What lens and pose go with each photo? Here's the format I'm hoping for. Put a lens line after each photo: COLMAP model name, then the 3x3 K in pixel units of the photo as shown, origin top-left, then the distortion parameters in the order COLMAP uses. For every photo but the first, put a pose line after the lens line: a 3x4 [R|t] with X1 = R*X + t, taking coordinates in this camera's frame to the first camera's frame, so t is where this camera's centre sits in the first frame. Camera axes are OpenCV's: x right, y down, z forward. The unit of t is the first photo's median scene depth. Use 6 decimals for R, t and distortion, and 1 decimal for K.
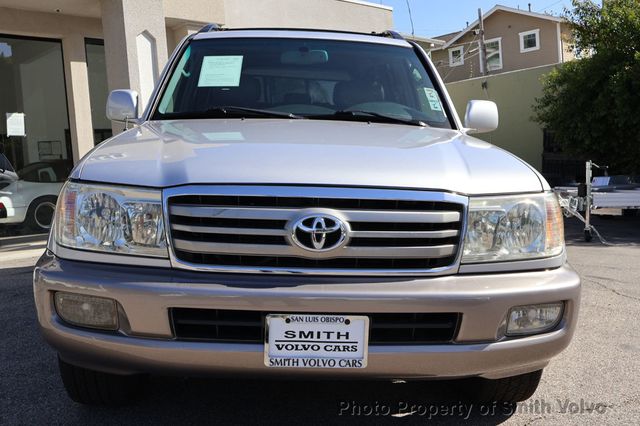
lens RADIAL K [[673.8, 0, 315.9], [0, 673.8, 214.5], [0, 0, 1]] dist [-0.007320, -0.011324]
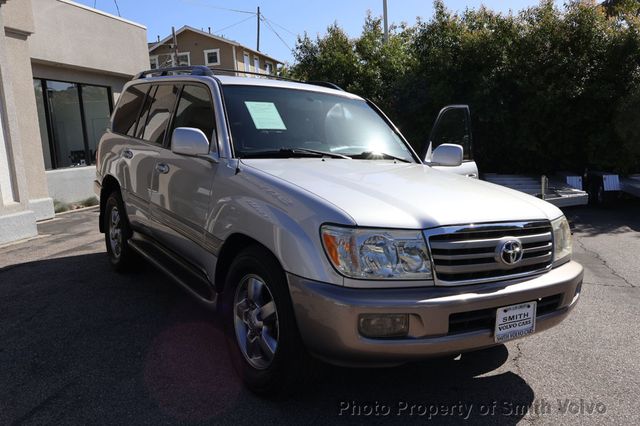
lens RADIAL K [[545.6, 0, 317.2], [0, 545.6, 214.1], [0, 0, 1]] dist [0.003027, -0.001755]
pose [[0.850943, -0.051856, 0.522693, -0.988927], [0.029541, 0.998265, 0.050943, -0.133492], [-0.524427, -0.027908, 0.850998, 0.149403]]
